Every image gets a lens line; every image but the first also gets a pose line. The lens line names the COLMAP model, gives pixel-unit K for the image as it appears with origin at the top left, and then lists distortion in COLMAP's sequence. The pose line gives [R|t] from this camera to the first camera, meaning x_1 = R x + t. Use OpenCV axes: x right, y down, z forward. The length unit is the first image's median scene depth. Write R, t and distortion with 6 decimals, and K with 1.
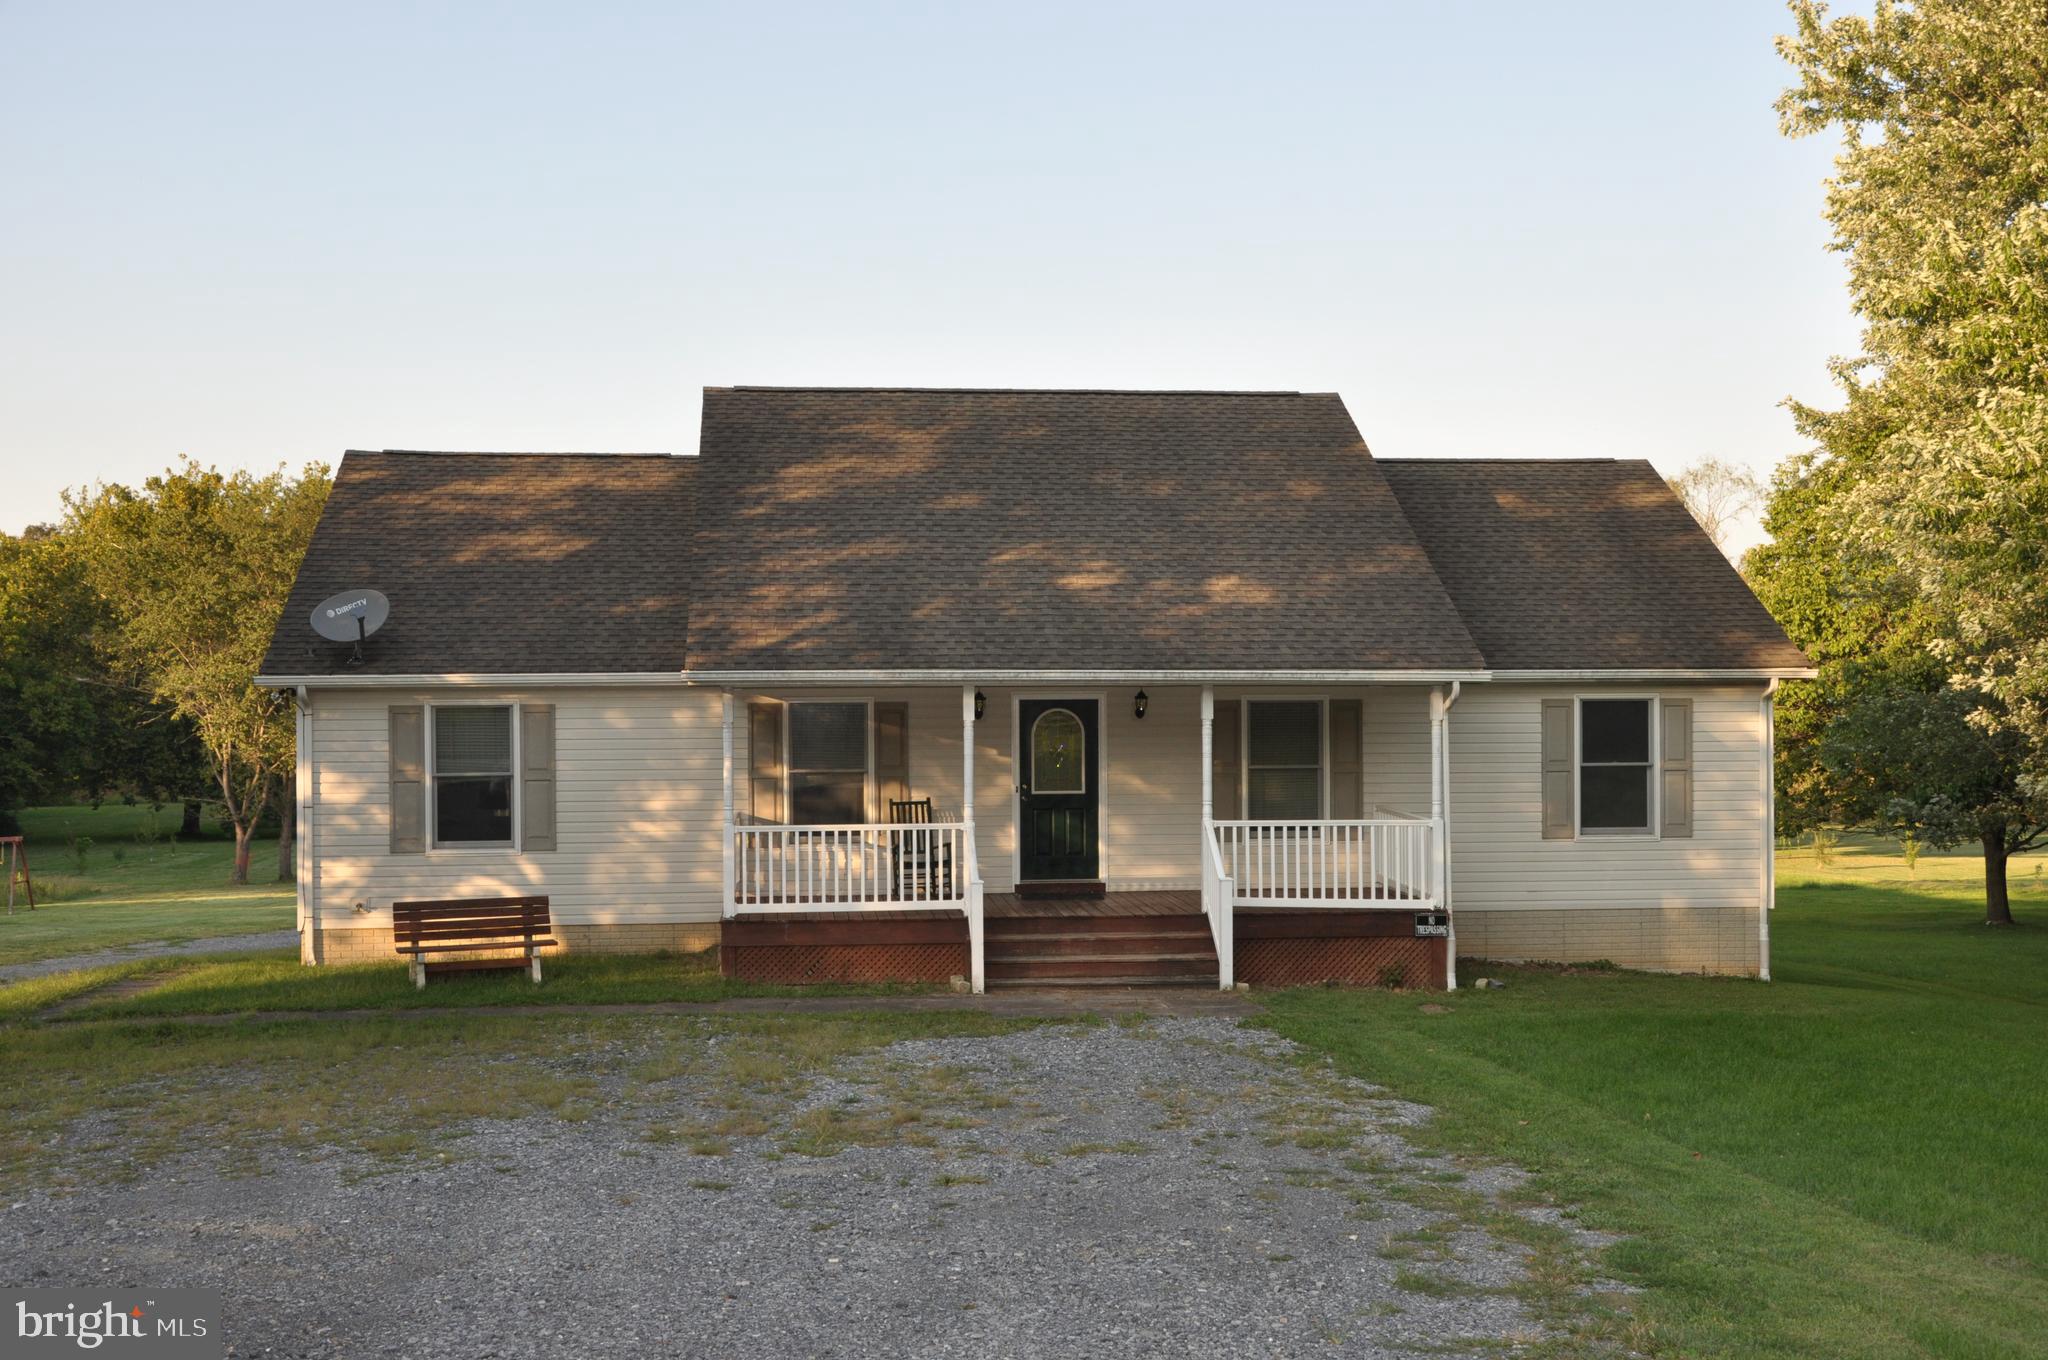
lens RADIAL K [[2217.5, 0, 1024.0], [0, 2217.5, 680.0], [0, 0, 1]] dist [0.001080, 0.007074]
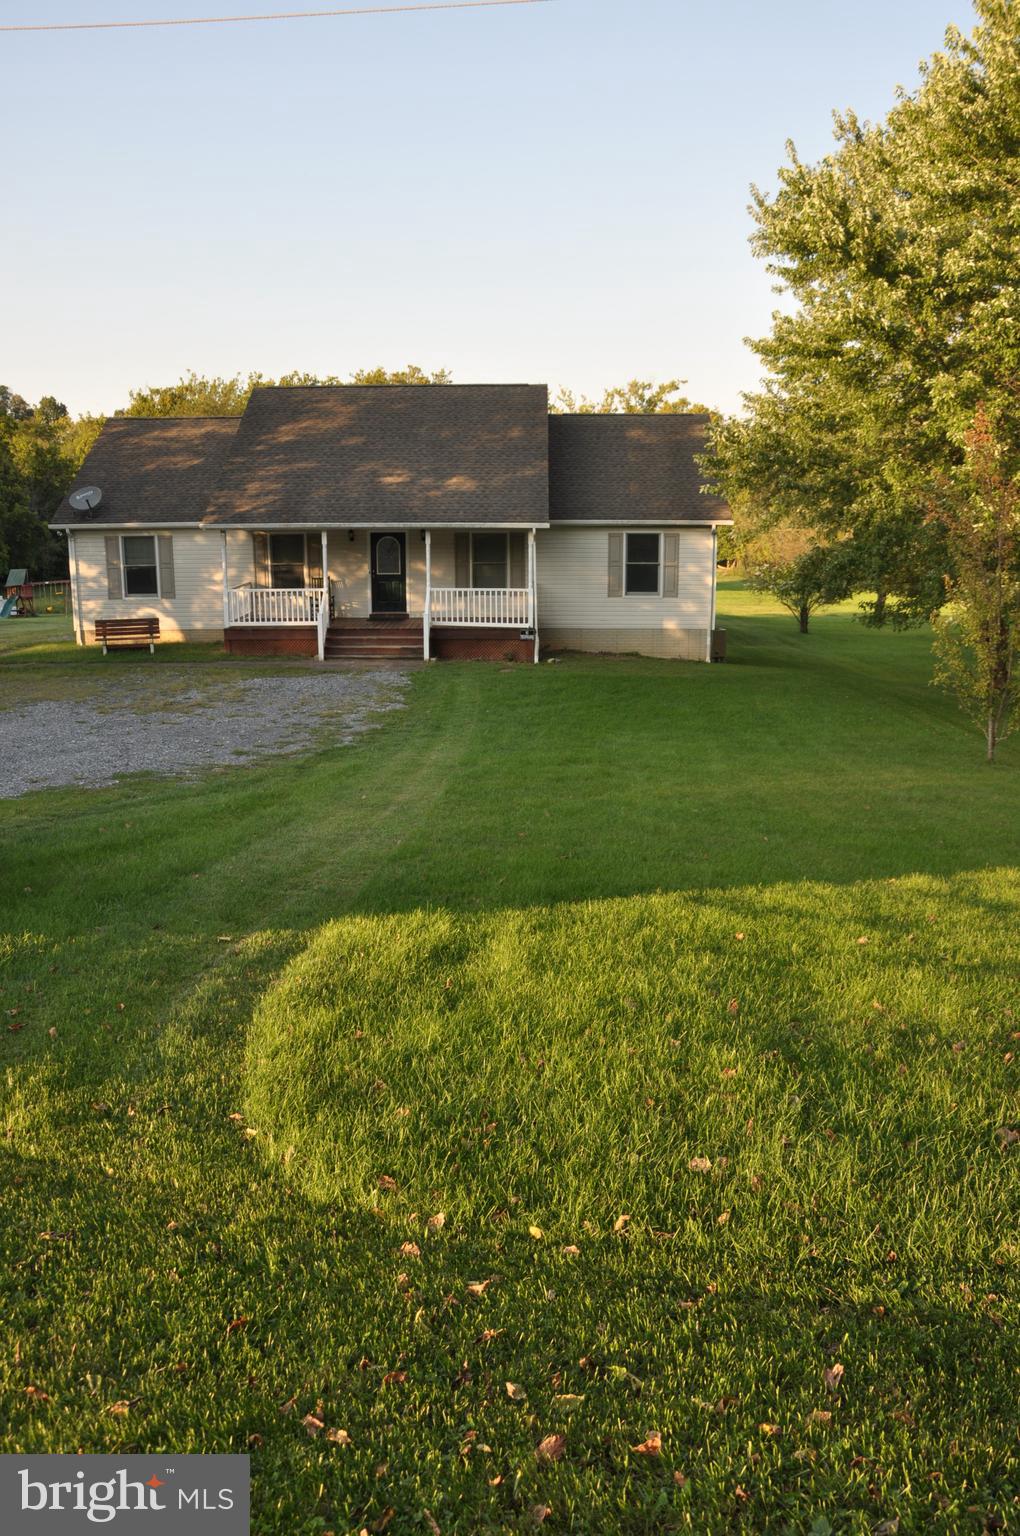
lens RADIAL K [[1207.9, 0, 510.0], [0, 1207.9, 768.0], [0, 0, 1]] dist [-0.157047, 0.133843]
pose [[0.992144, 0.032013, -0.120939, 0.301578], [-0.003588, 0.973590, 0.228275, -0.037224], [0.125053, -0.226048, 0.966056, -0.221238]]
